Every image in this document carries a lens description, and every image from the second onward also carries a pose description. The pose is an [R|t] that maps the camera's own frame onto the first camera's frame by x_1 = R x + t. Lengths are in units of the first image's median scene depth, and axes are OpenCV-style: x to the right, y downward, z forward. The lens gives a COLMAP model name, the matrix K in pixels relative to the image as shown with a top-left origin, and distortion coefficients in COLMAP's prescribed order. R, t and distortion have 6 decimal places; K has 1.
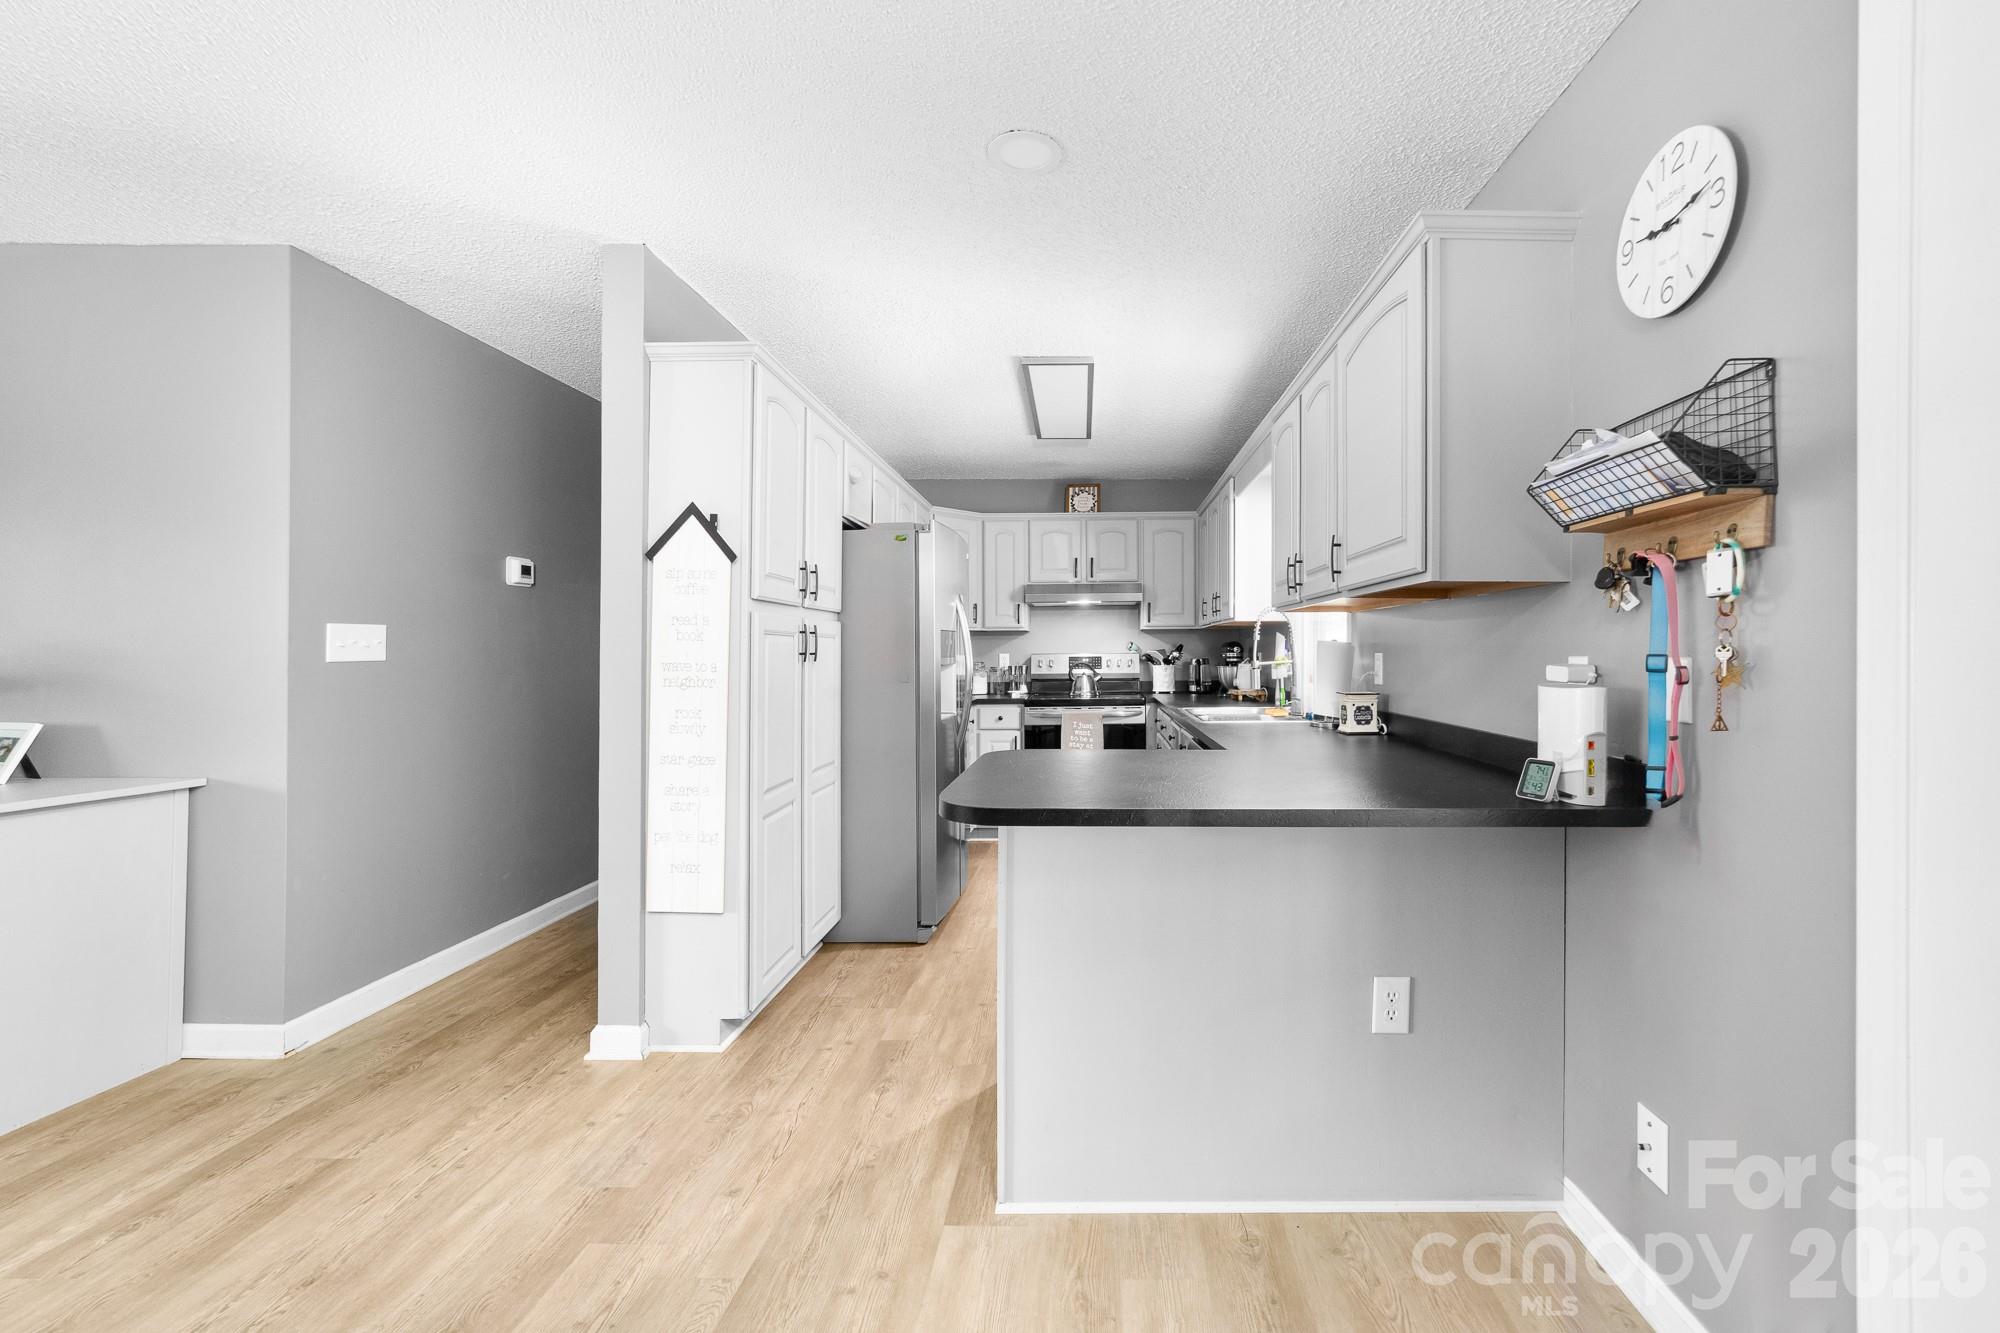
lens RADIAL K [[819.8, 0, 1098.8], [0, 819.8, 651.7], [0, 0, 1]] dist [-0.004044, -0.000069]
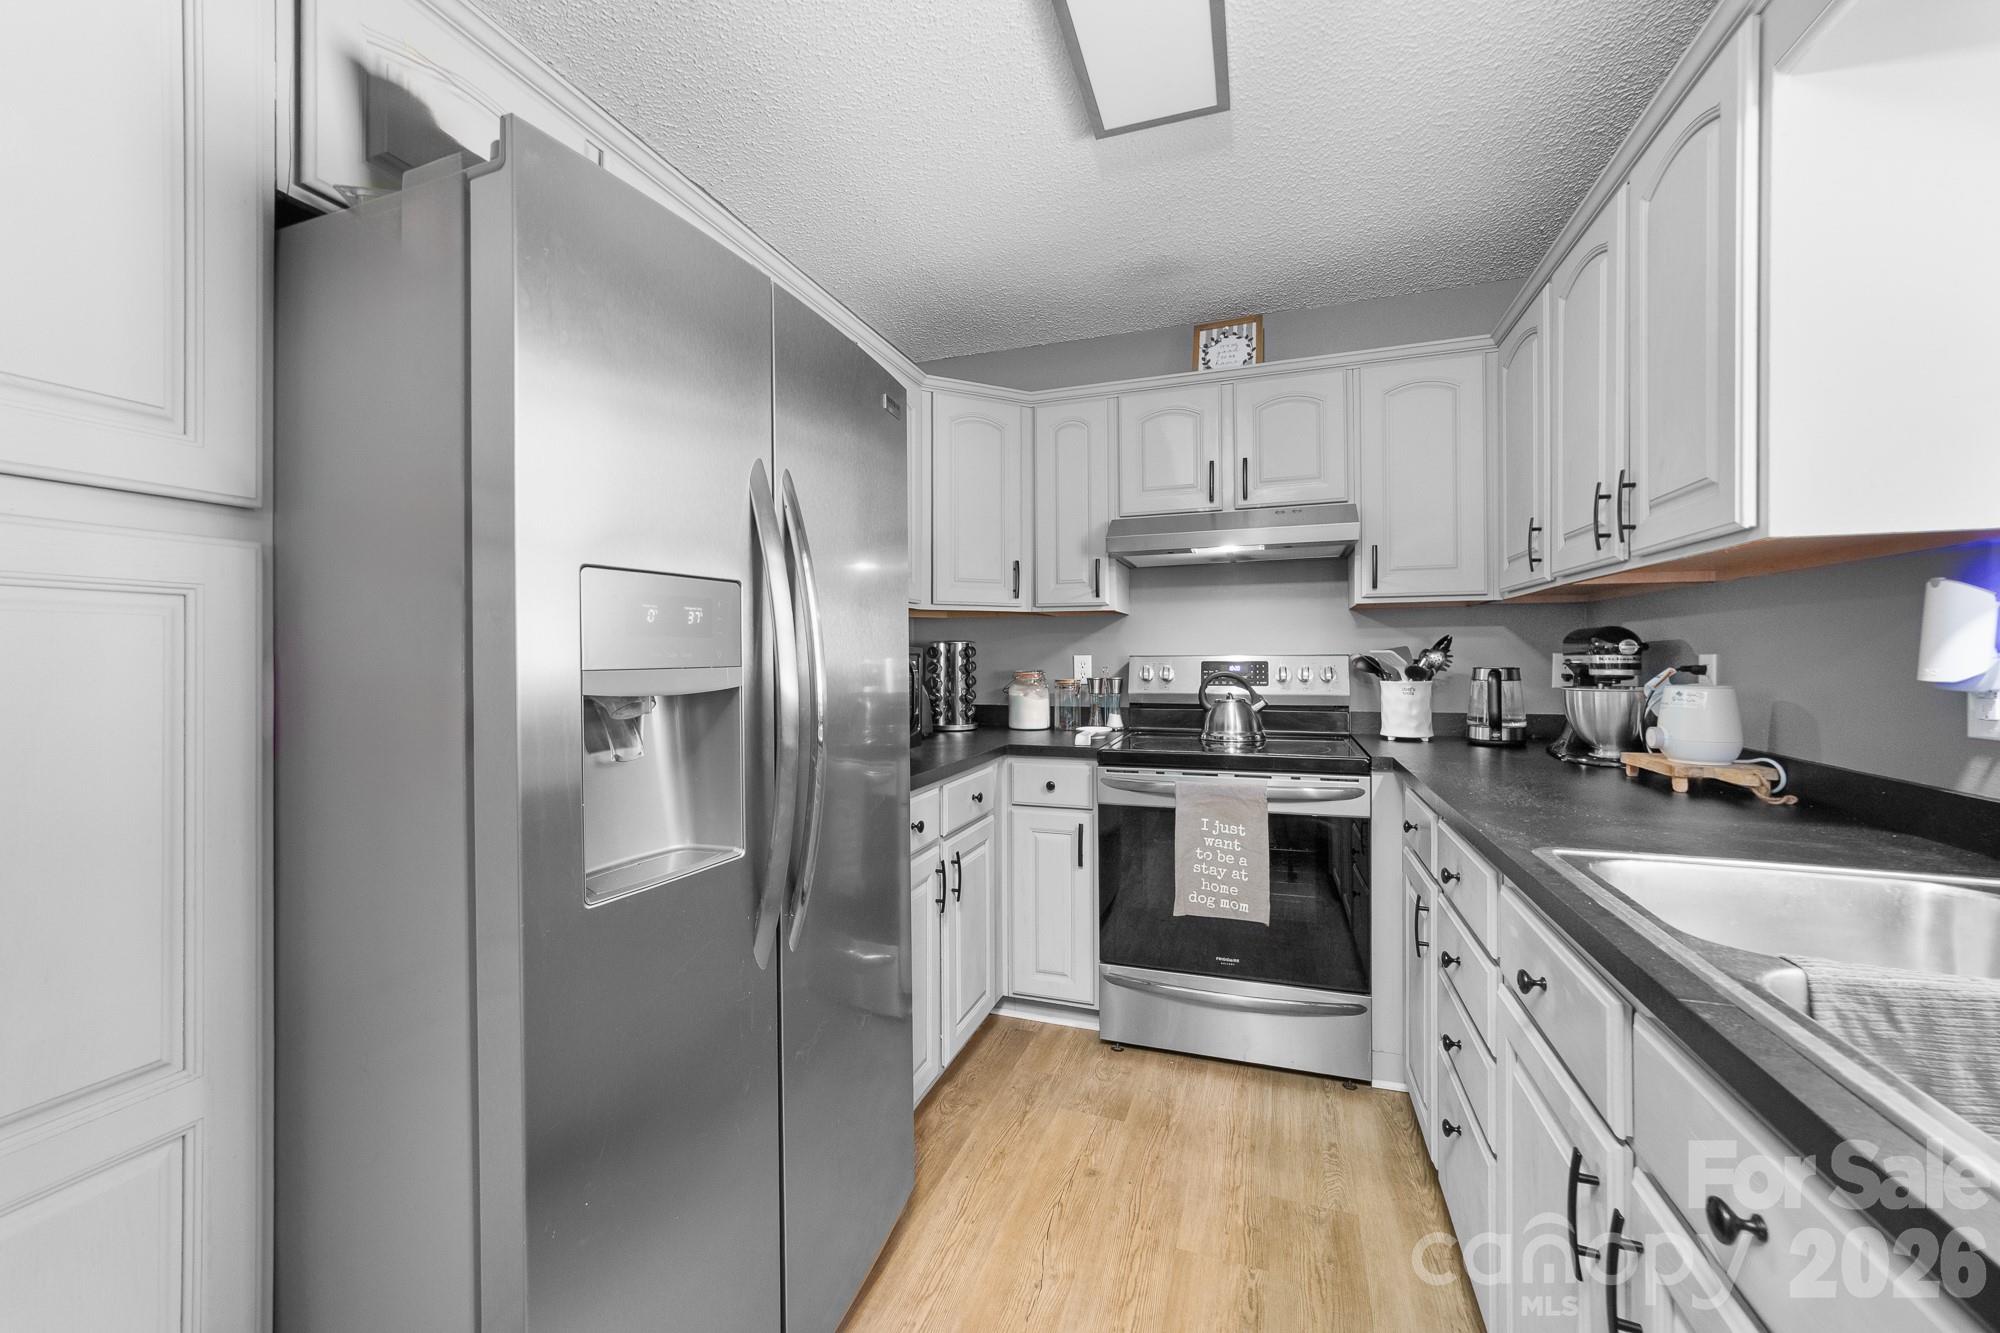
lens RADIAL K [[795.4, 0, 978.2], [0, 795.4, 654.2], [0, 0, 1]] dist [-0.011558, 0.004849]
pose [[0.935522, 0.000440, -0.353269, 0.009988], [0.001119, 0.999991, 0.004211, -0.001030], [0.353268, -0.004335, 0.935512, 0.504333]]
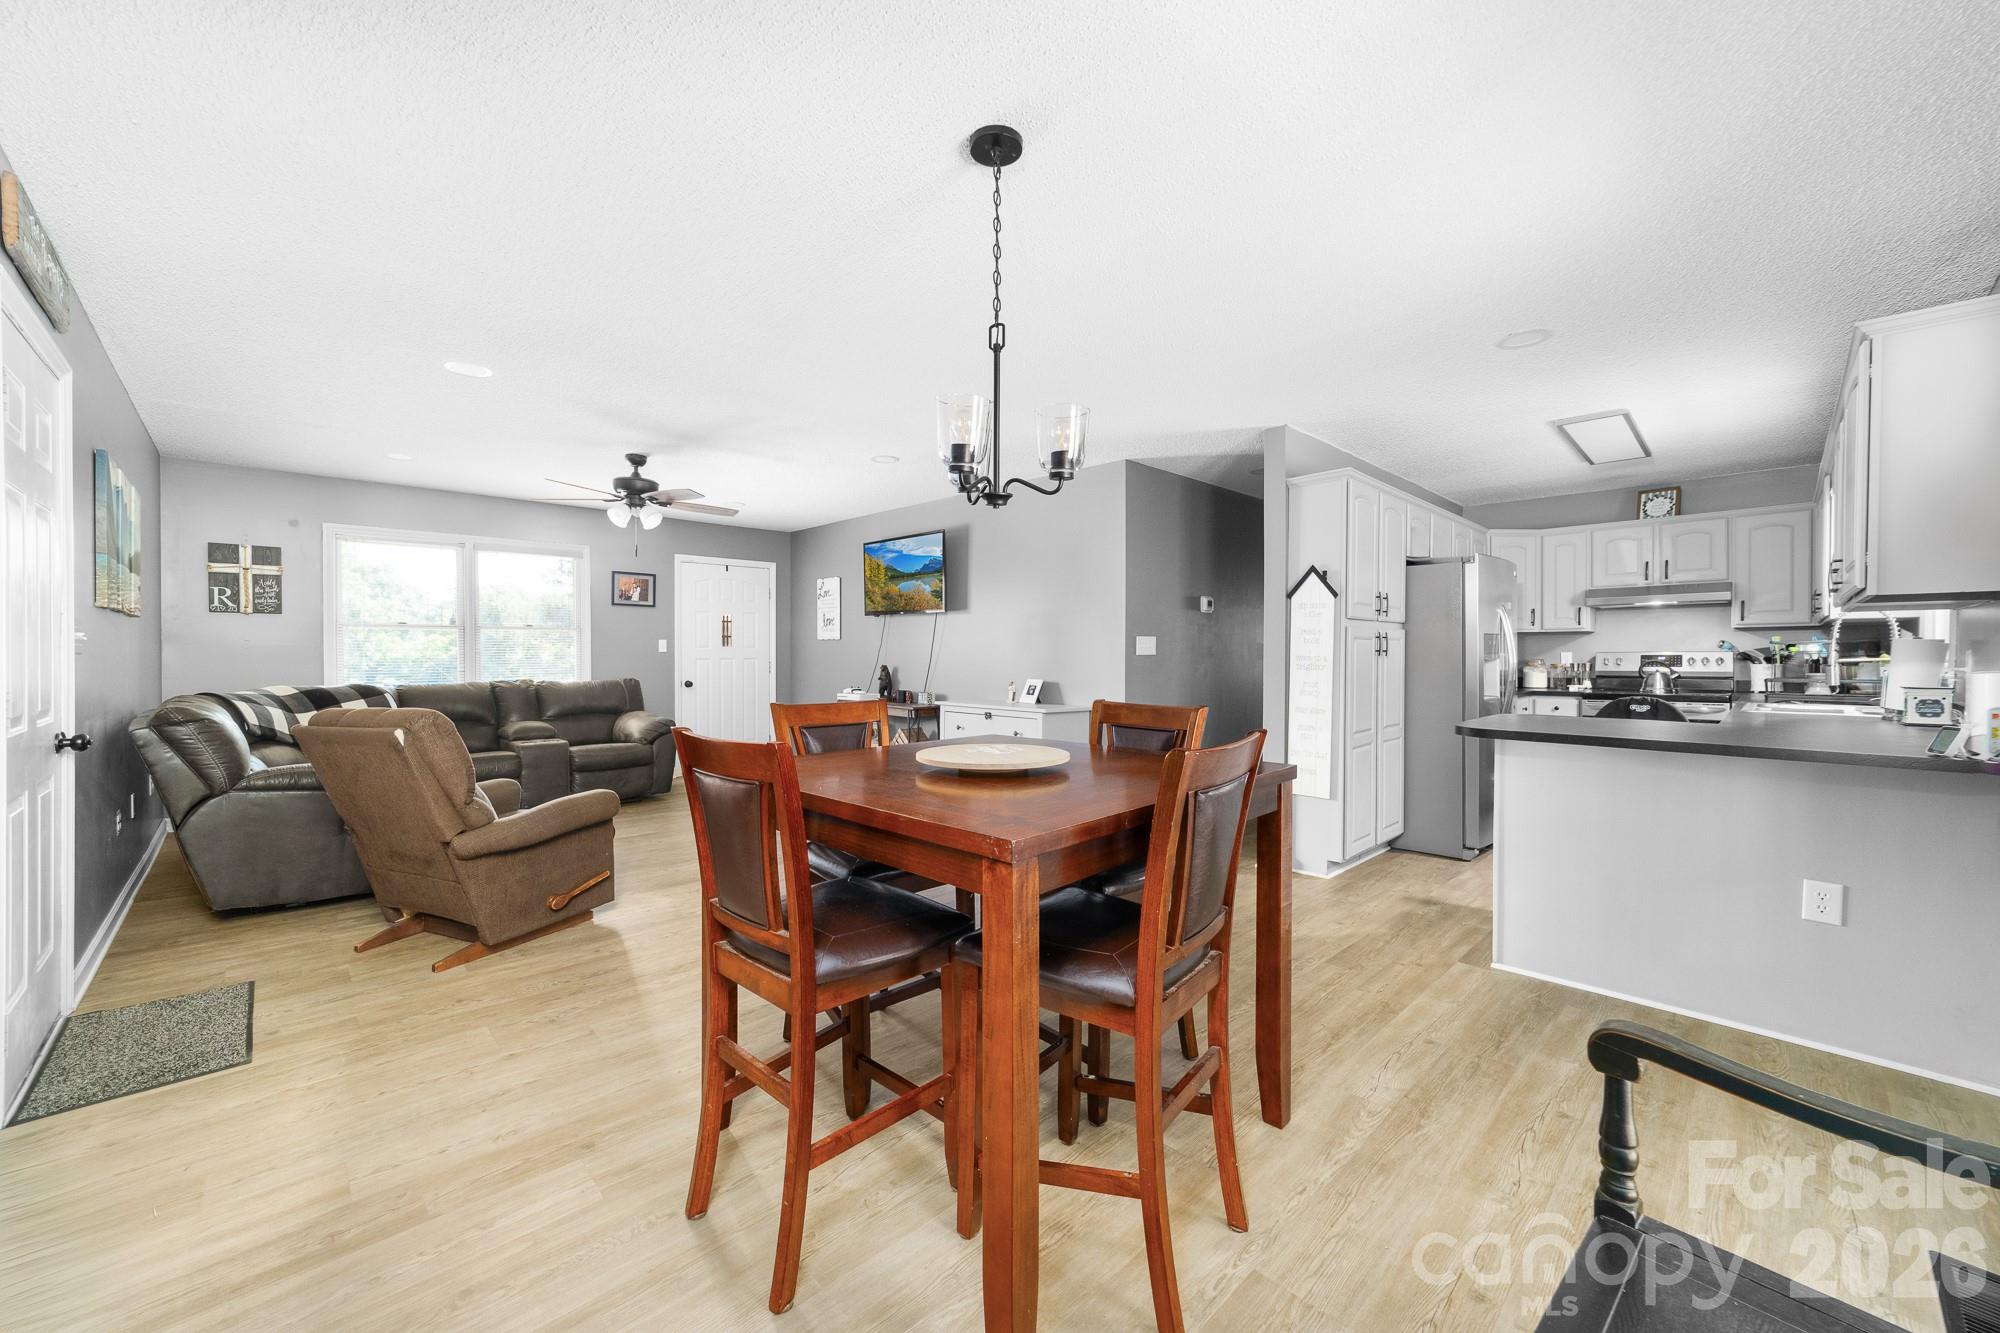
lens RADIAL K [[747.0, 0, 1014.7], [0, 747.0, 660.8], [0, 0, 1]] dist [-0.000428, 0.000494]
pose [[0.699420, 0.007978, -0.714666, 0.092060], [0.000366, 0.999934, 0.011521, 0.002330], [0.714711, -0.008320, 0.699371, -0.261677]]
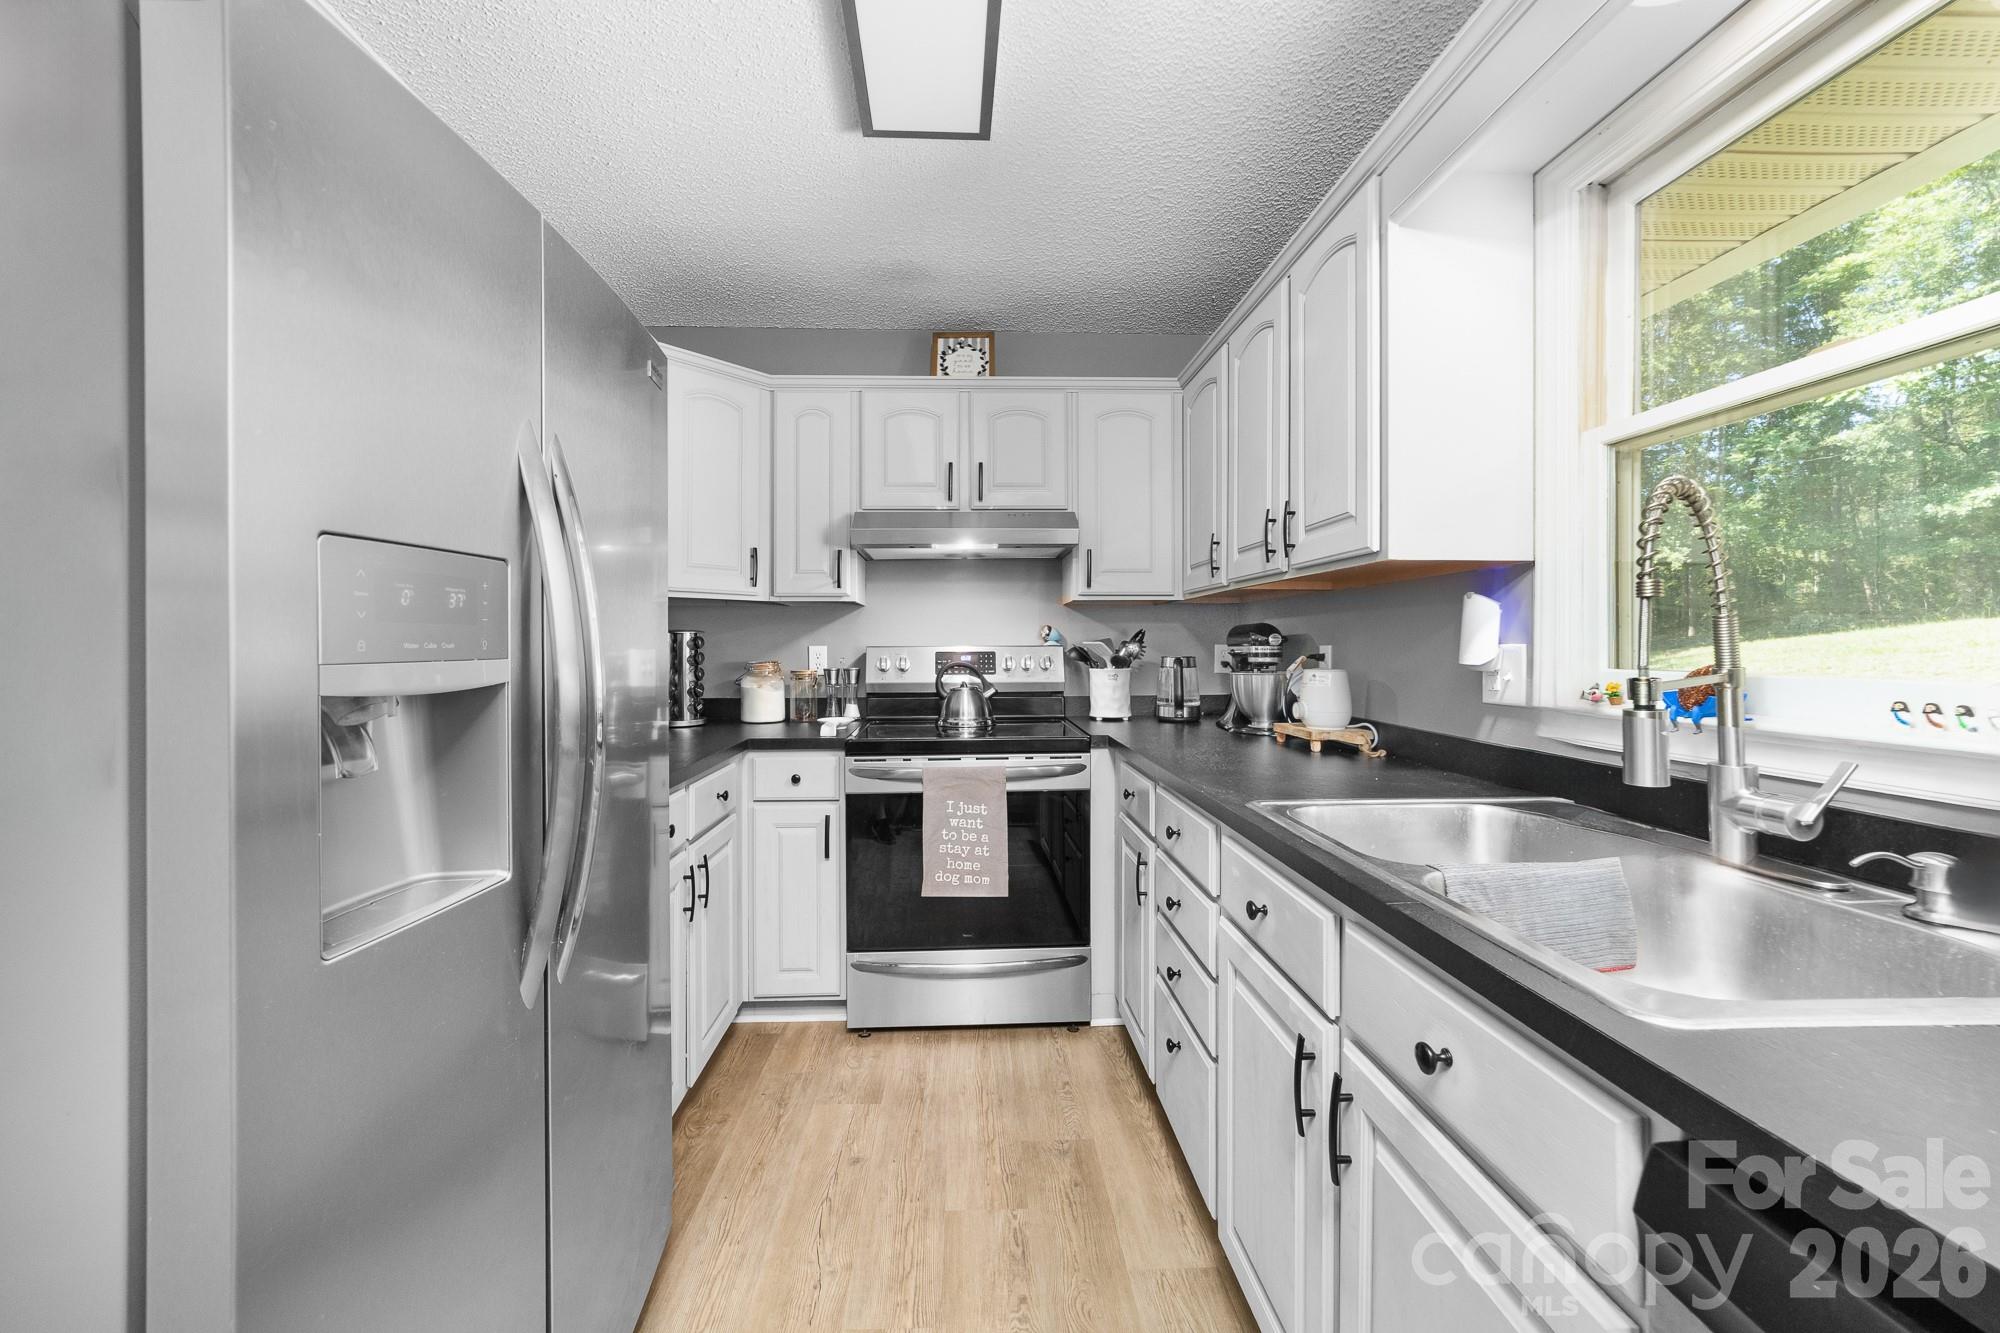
lens RADIAL K [[795.4, 0, 989.0], [0, 795.4, 641.4], [0, 0, 1]] dist [-0.011558, 0.004849]
pose [[0.999419, 0.002195, 0.034006, -0.019803], [-0.002201, 0.999998, 0.000162, -0.001210], [-0.034006, -0.000237, 0.999422, 0.495116]]
